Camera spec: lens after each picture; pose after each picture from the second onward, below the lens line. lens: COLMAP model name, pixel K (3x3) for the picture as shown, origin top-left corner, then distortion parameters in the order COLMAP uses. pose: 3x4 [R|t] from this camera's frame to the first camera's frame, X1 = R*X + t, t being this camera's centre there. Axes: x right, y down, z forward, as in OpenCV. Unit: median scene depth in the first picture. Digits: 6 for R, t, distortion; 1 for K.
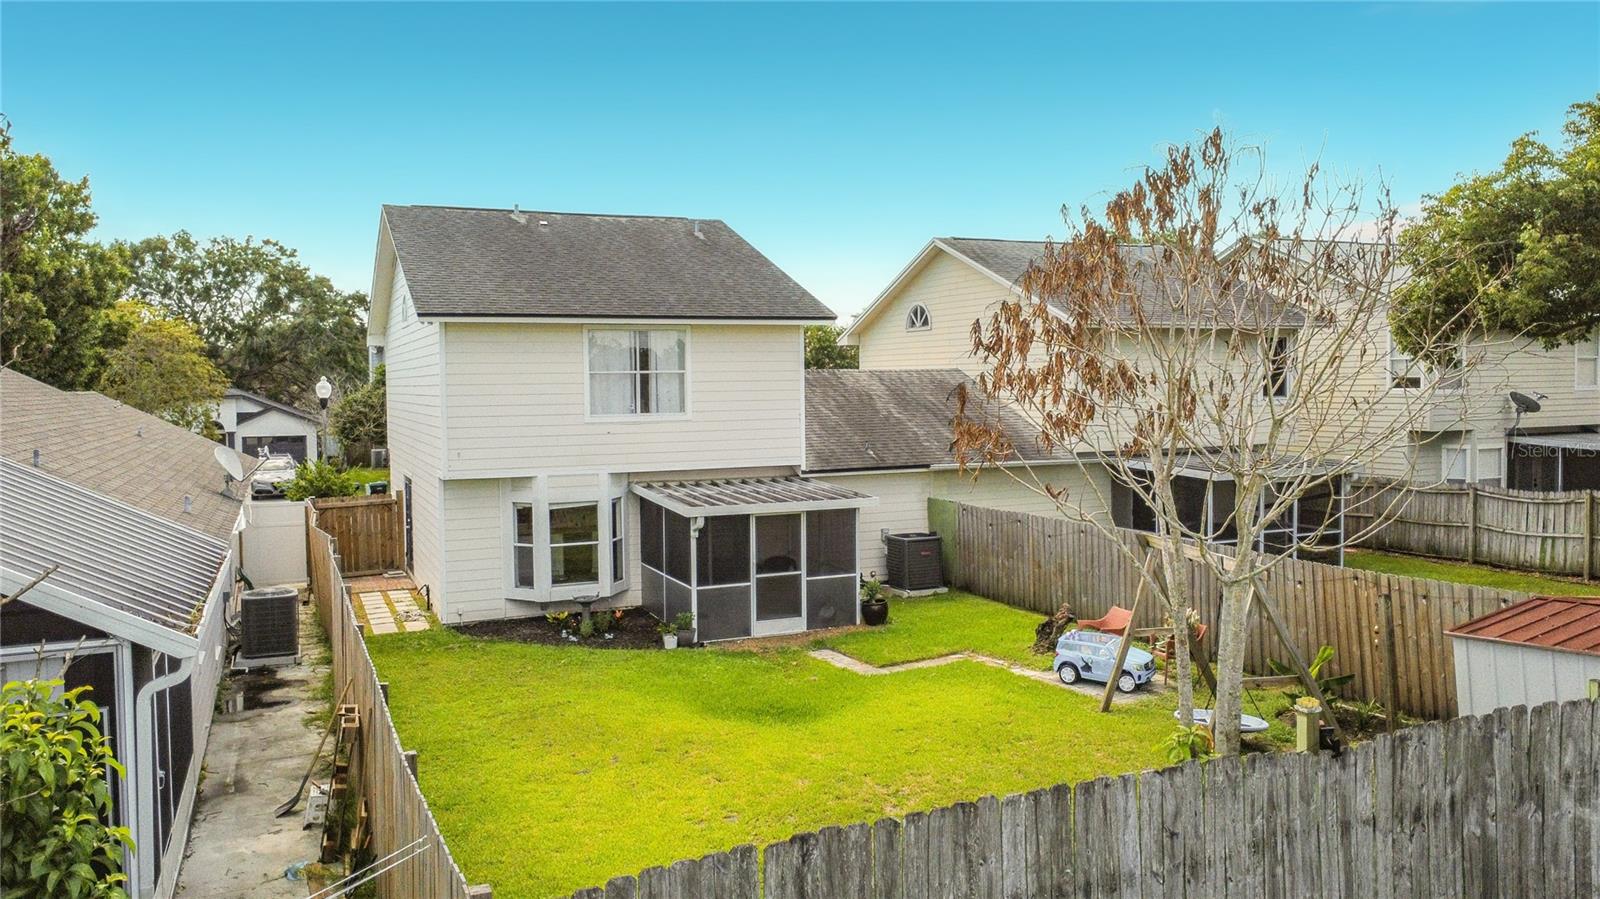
lens RADIAL K [[1173.4, 0, 797.4], [0, 1173.4, 429.0], [0, 0, 1]] dist [-0.003906, 0.001099]
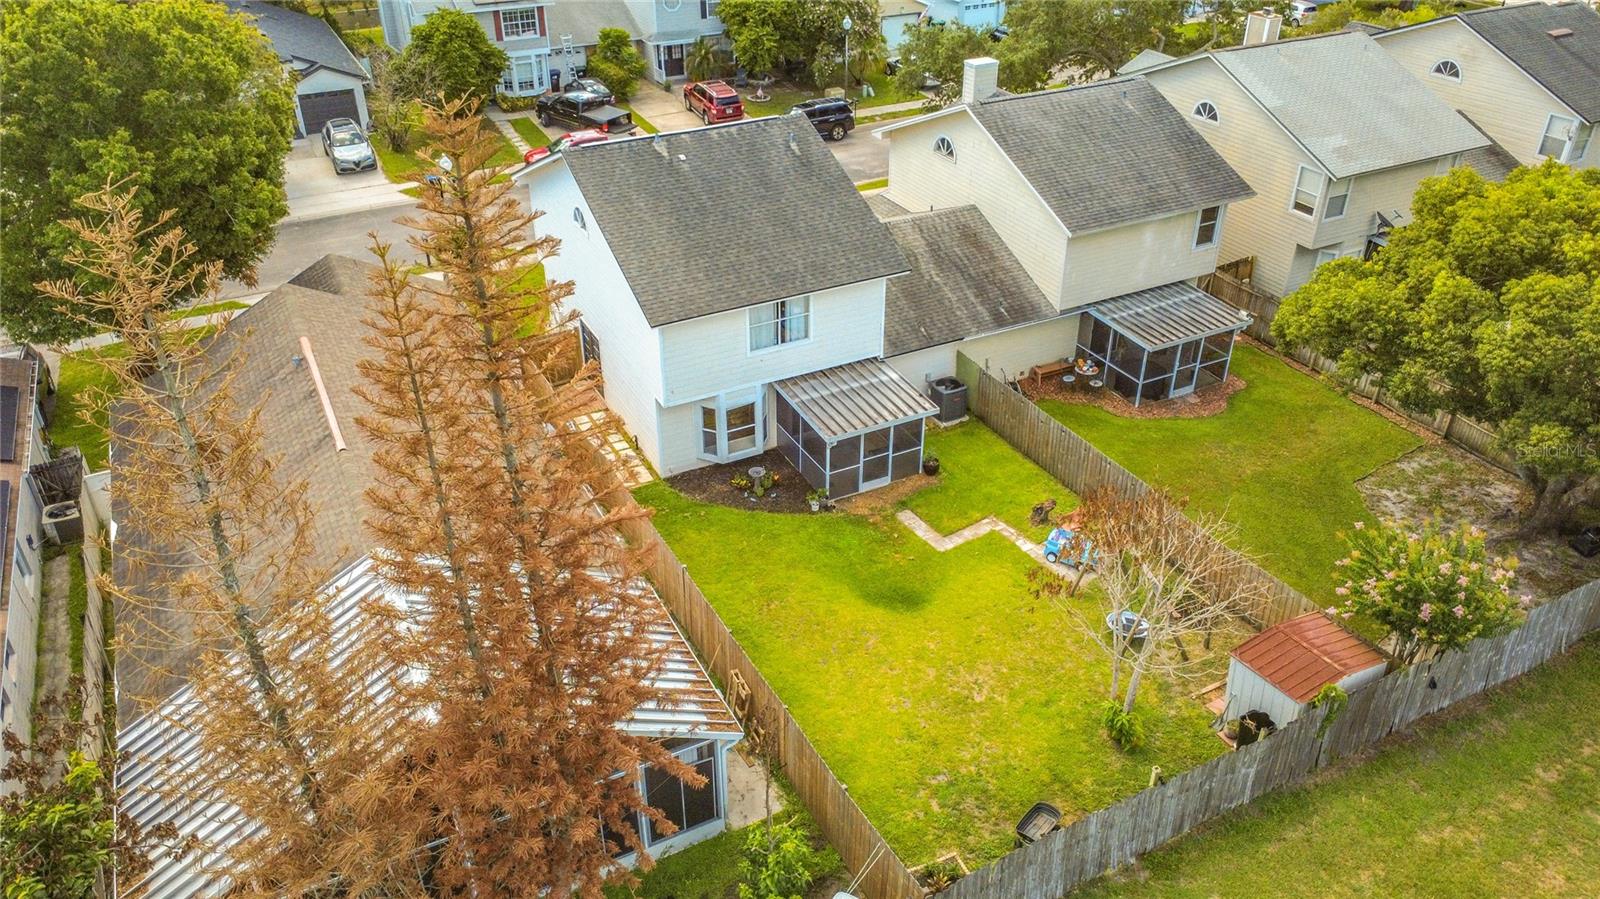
lens RADIAL K [[1161.0, 0, 795.5], [0, 1161.0, 452.8], [0, 0, 1]] dist [-0.005804, 0.002466]
pose [[0.998002, -0.025548, 0.057780, -0.210648], [-0.006373, 0.869203, 0.494414, -0.646208], [-0.062854, -0.493795, 0.867304, -0.367155]]
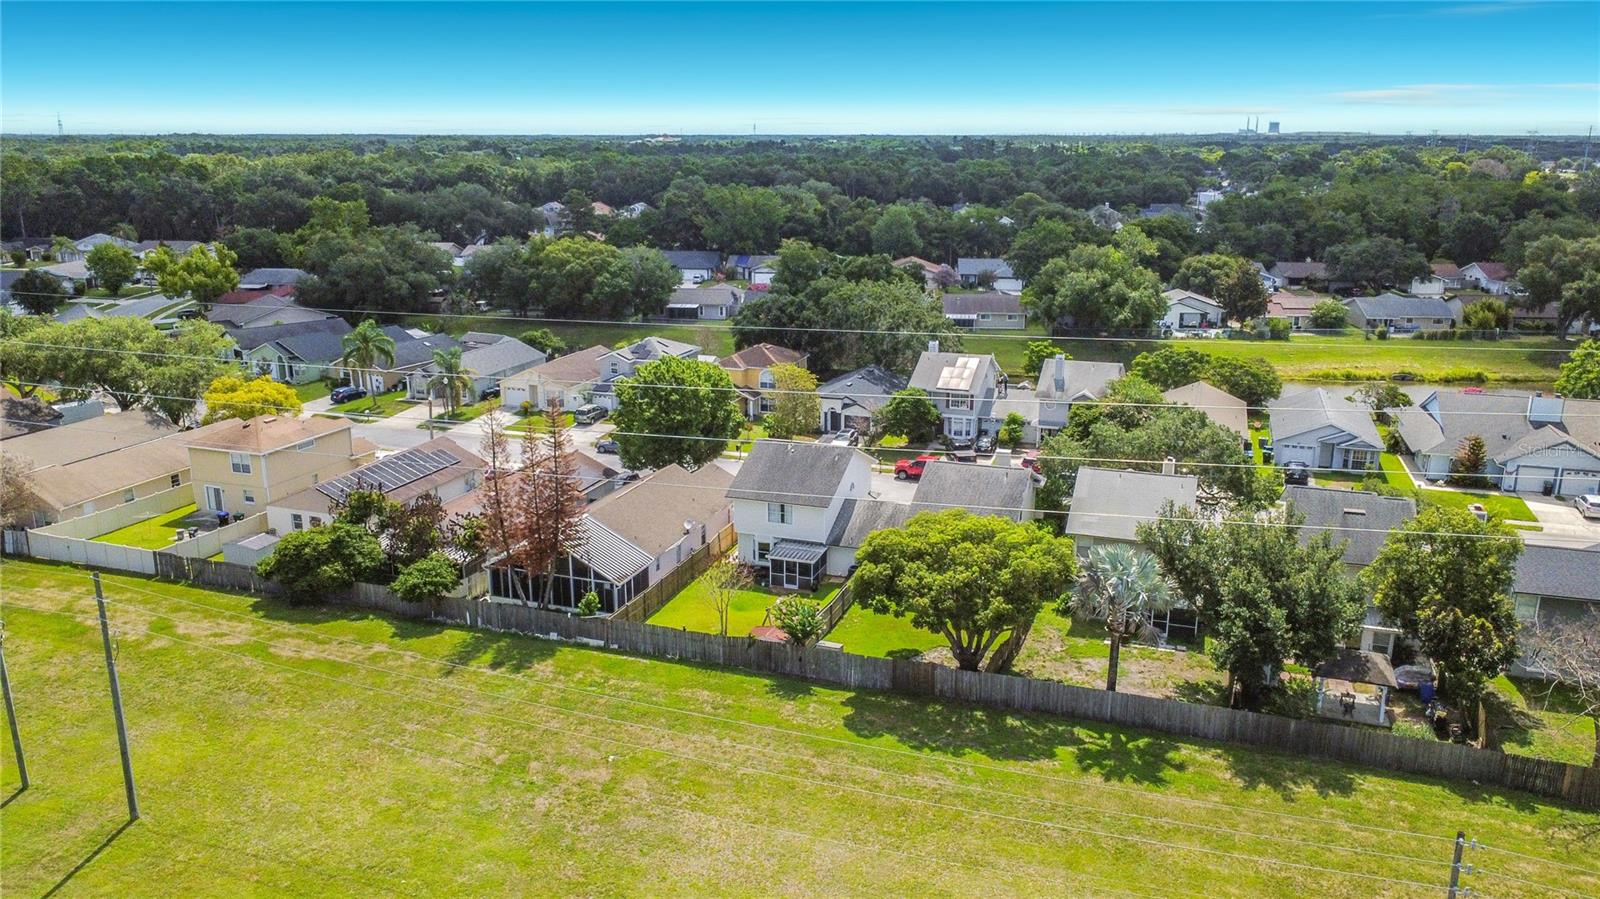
lens RADIAL K [[1161.0, 0, 795.5], [0, 1161.0, 452.8], [0, 0, 1]] dist [-0.005804, 0.002466]
pose [[0.731212, 0.190292, -0.655071, 2.423481], [-0.038720, 0.970333, 0.238653, -1.181629], [0.681051, -0.149142, 0.716887, -1.710843]]
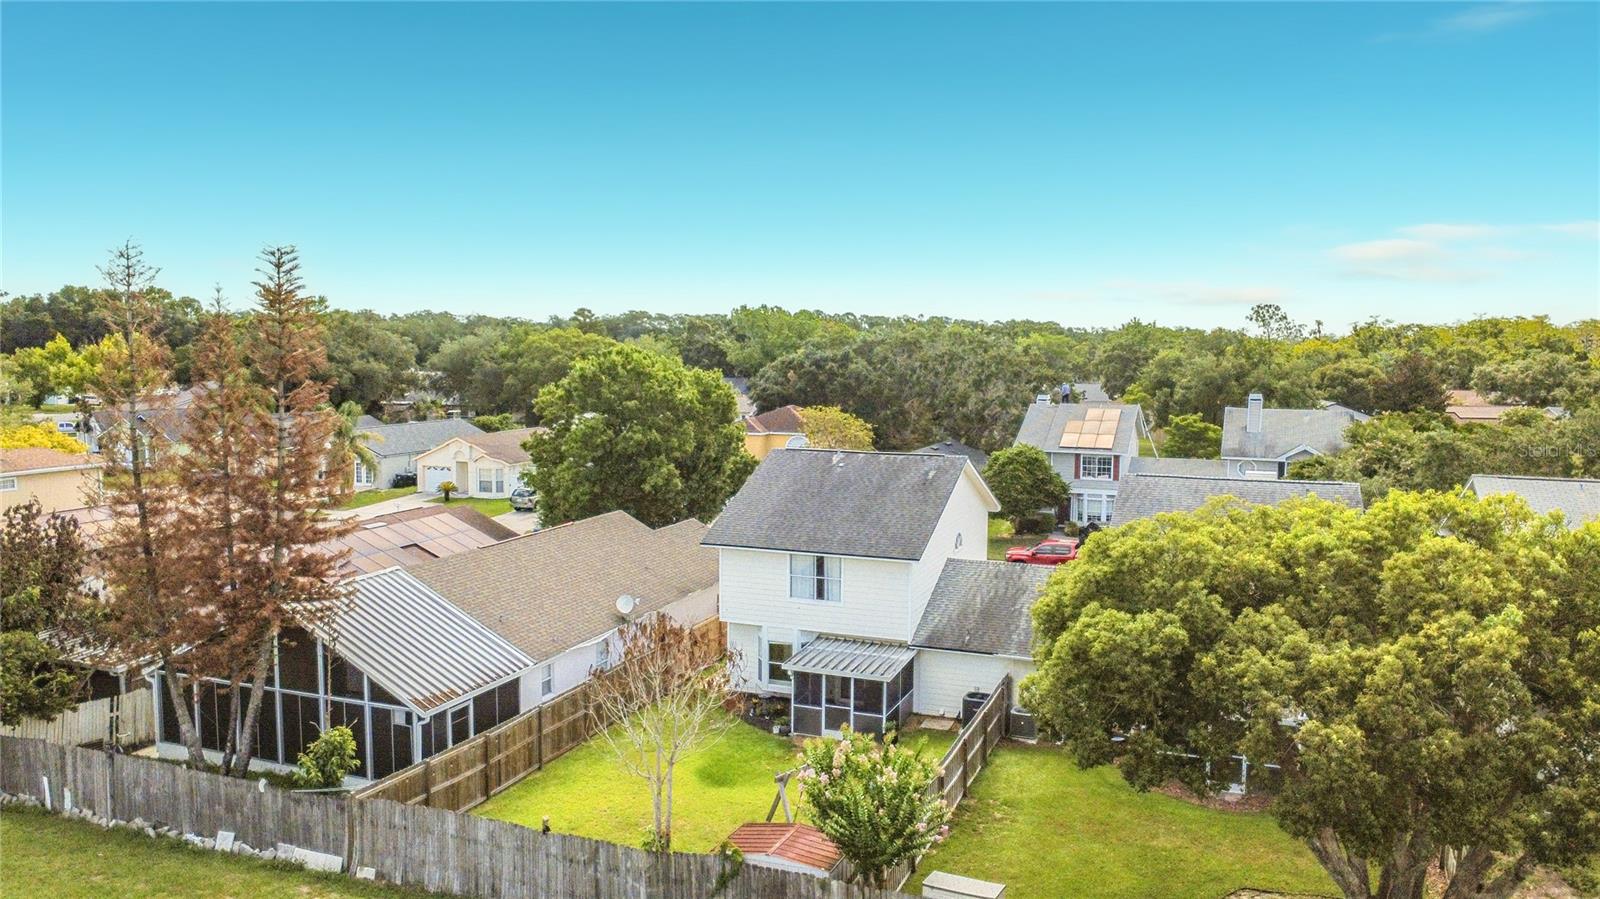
lens RADIAL K [[1162.7, 0, 800.0], [0, 1162.7, 432.9], [0, 0, 1]] dist [-0.001338, -0.000803]
pose [[0.711771, 0.075011, -0.698395, 1.125553], [-0.046533, 0.997133, 0.059672, -0.389783], [0.700868, -0.009974, 0.713221, -0.311792]]
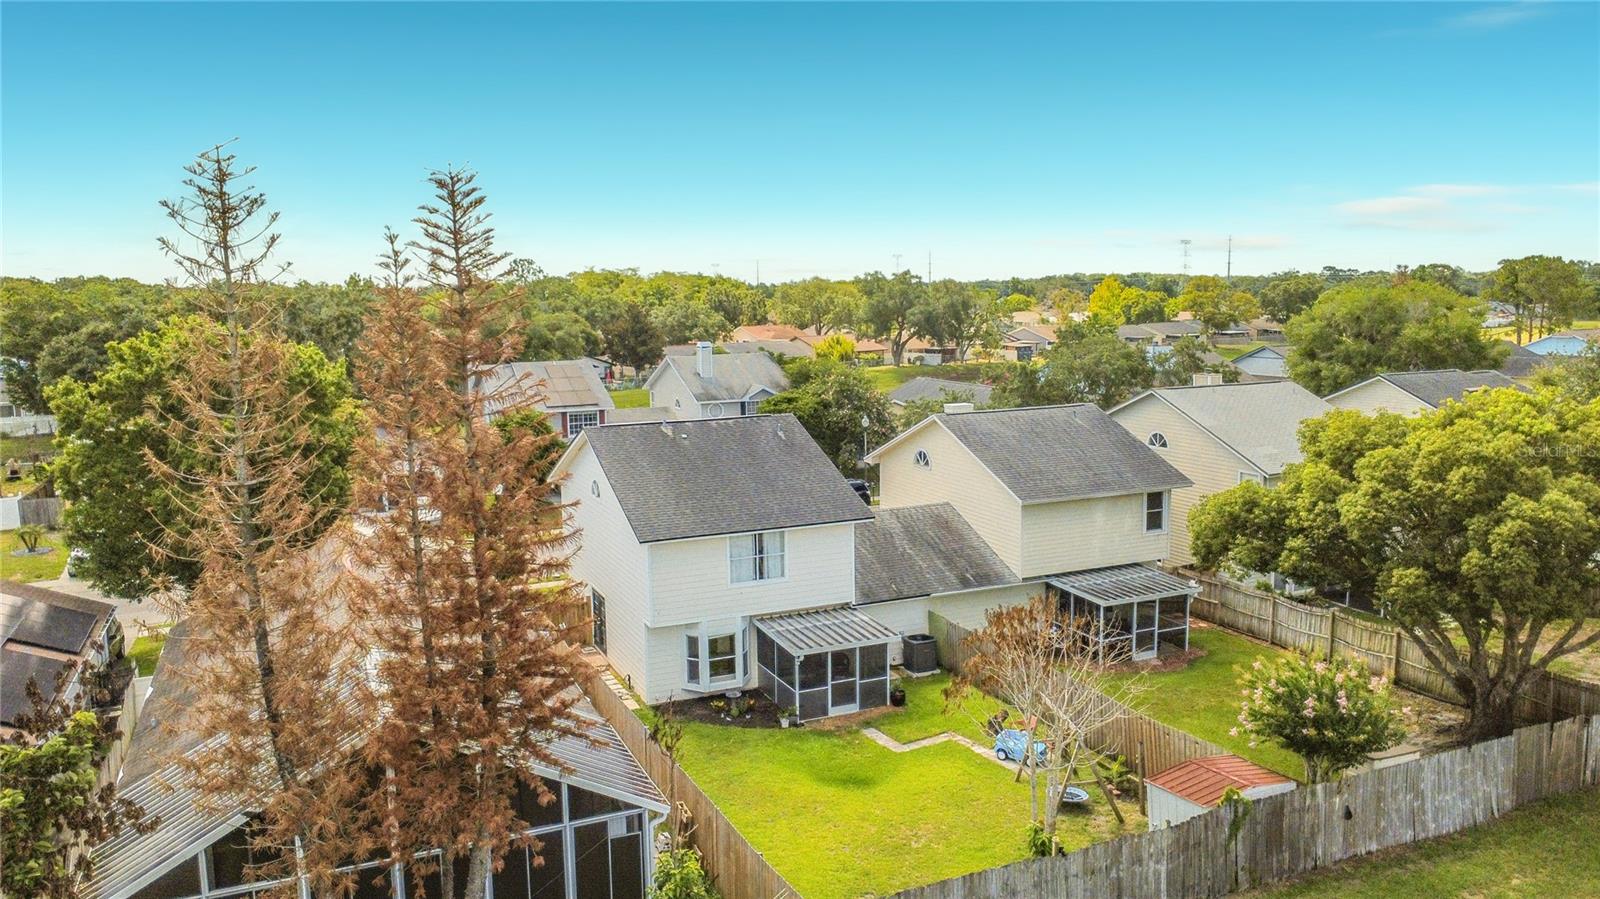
lens RADIAL K [[1161.0, 0, 795.5], [0, 1161.0, 452.8], [0, 0, 1]] dist [-0.005804, 0.002466]
pose [[0.999990, -0.004245, 0.001316, -0.085236], [0.004096, 0.995193, 0.097846, -0.369643], [-0.001725, -0.097840, 0.995201, -0.664108]]
